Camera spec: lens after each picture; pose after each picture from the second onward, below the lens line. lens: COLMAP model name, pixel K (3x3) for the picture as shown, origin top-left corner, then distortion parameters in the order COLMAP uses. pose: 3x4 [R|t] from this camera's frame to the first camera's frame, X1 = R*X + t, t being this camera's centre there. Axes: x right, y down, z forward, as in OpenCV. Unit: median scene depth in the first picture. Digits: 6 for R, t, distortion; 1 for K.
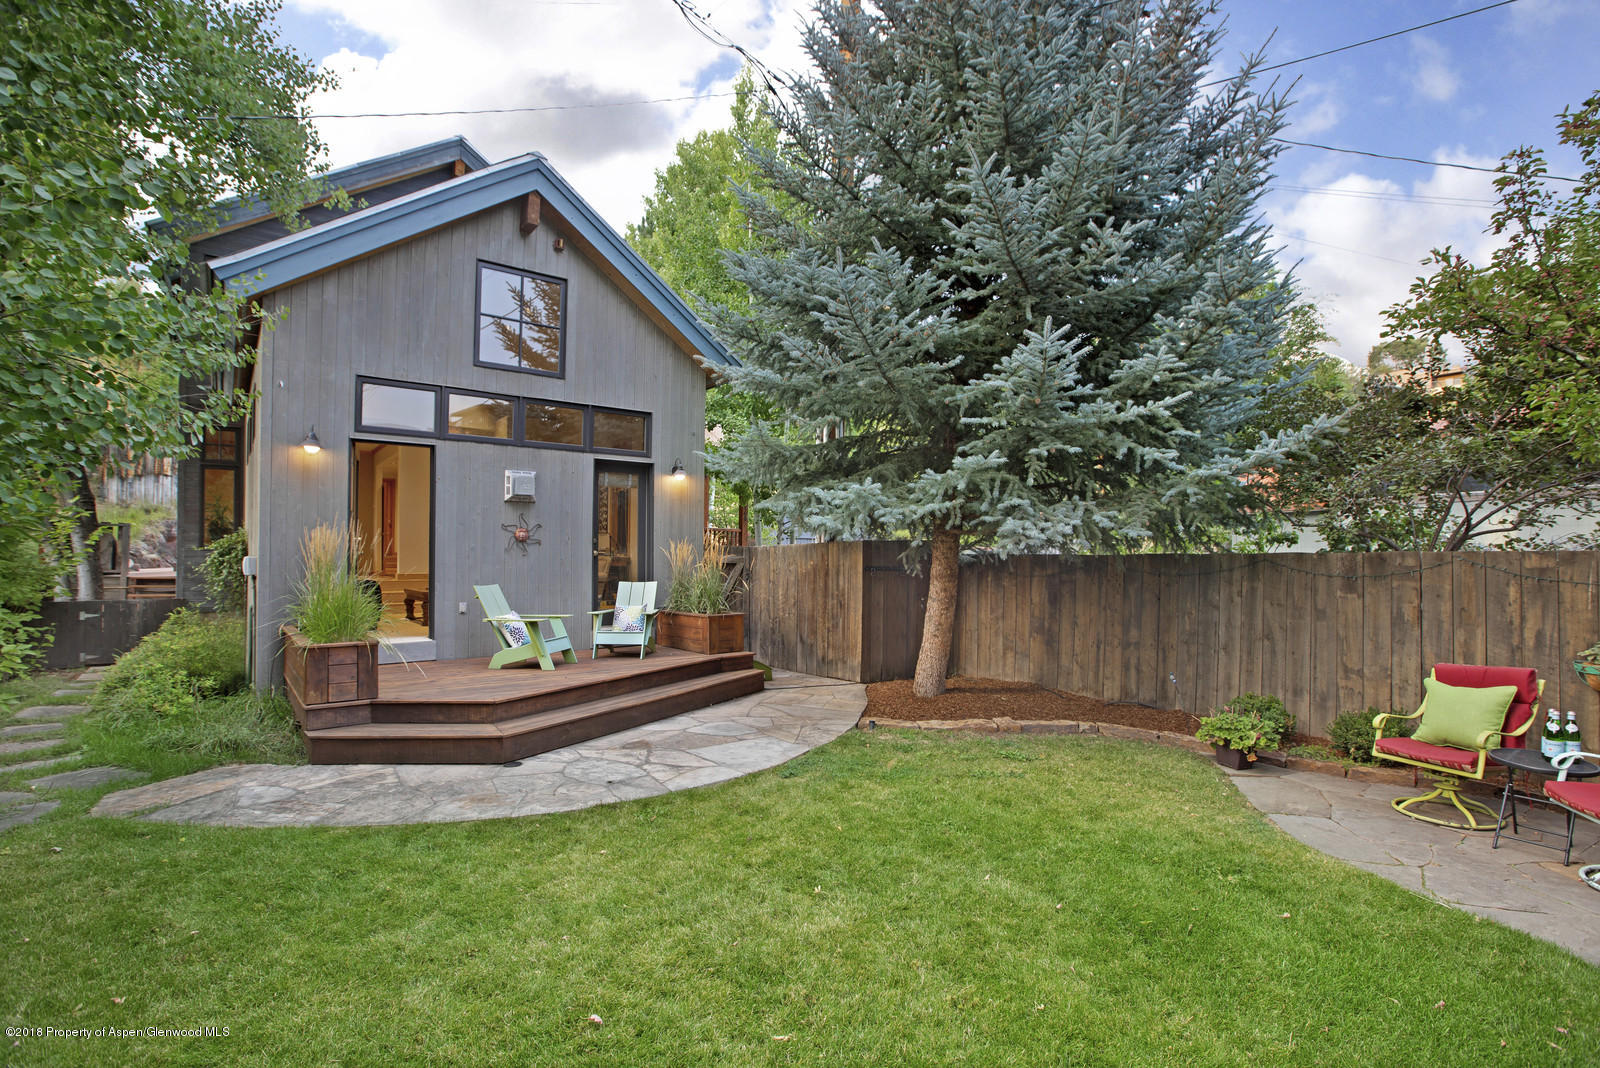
lens RADIAL K [[782.2, 0, 800.0], [0, 782.2, 534.0], [0, 0, 1]] dist [-0.052160, 0.021610]
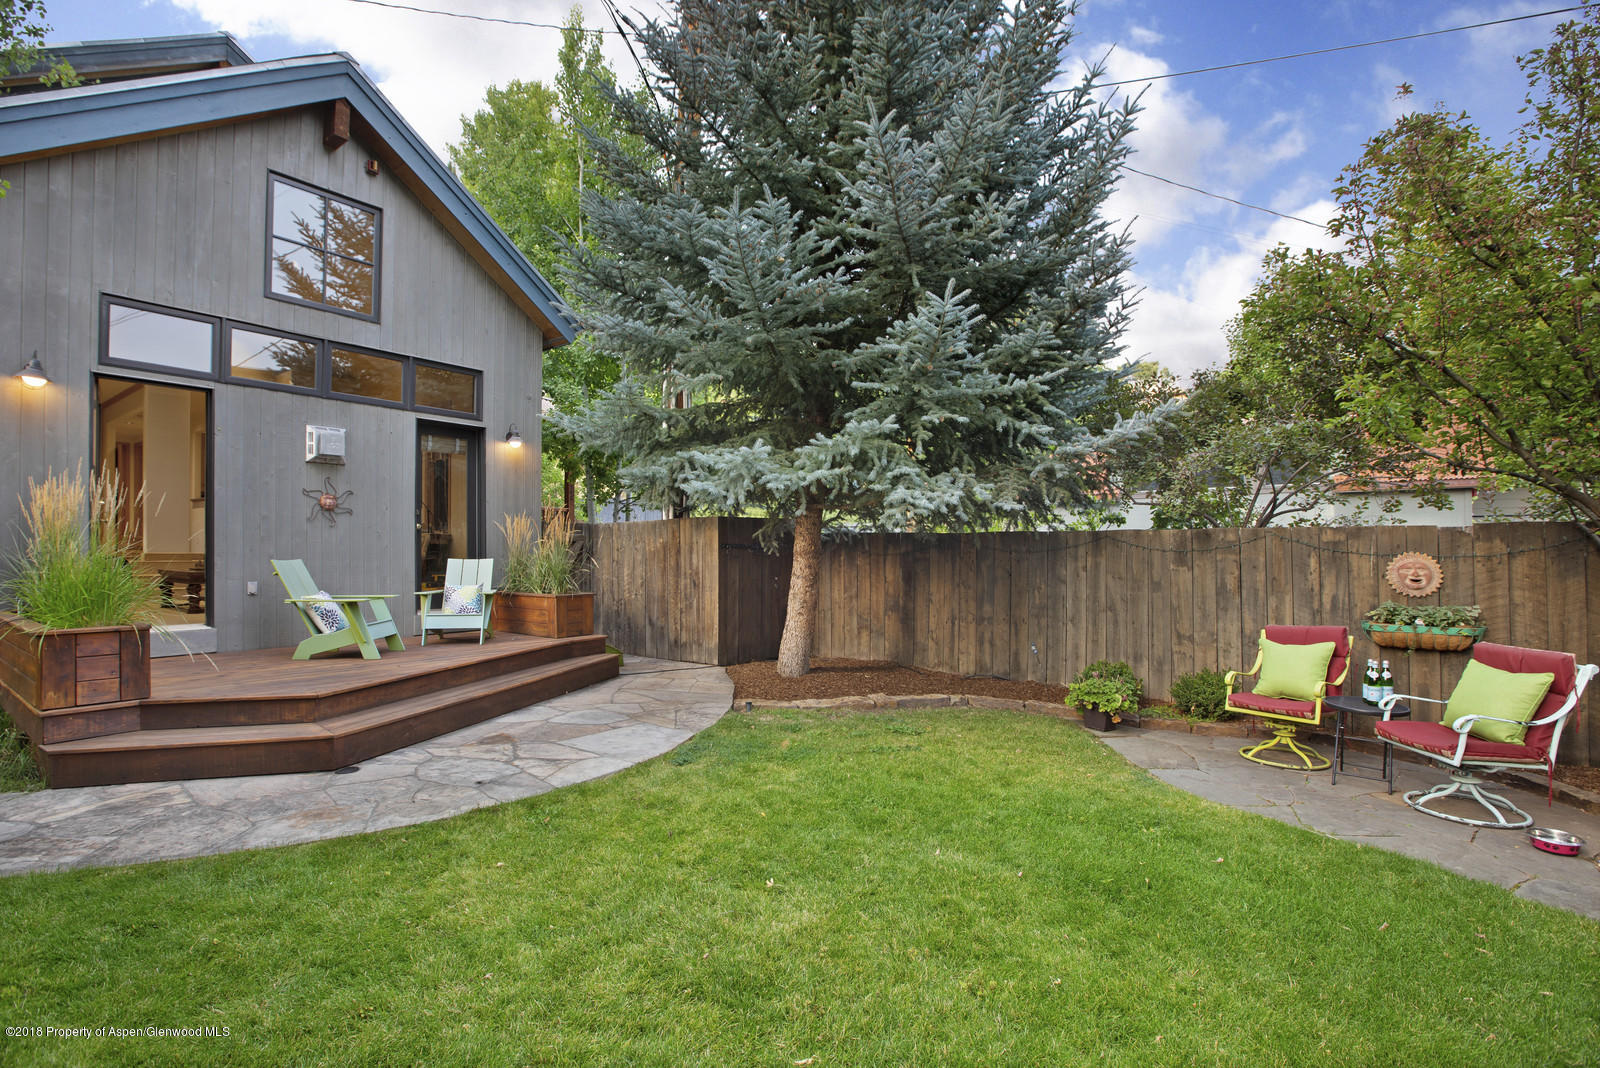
lens RADIAL K [[782.2, 0, 800.0], [0, 782.2, 534.0], [0, 0, 1]] dist [-0.052160, 0.021610]
pose [[0.967151, 0.007321, 0.254097, -0.098177], [-0.009542, 0.999926, 0.007509, 0.032005], [-0.254023, -0.009687, 0.967150, 0.082834]]
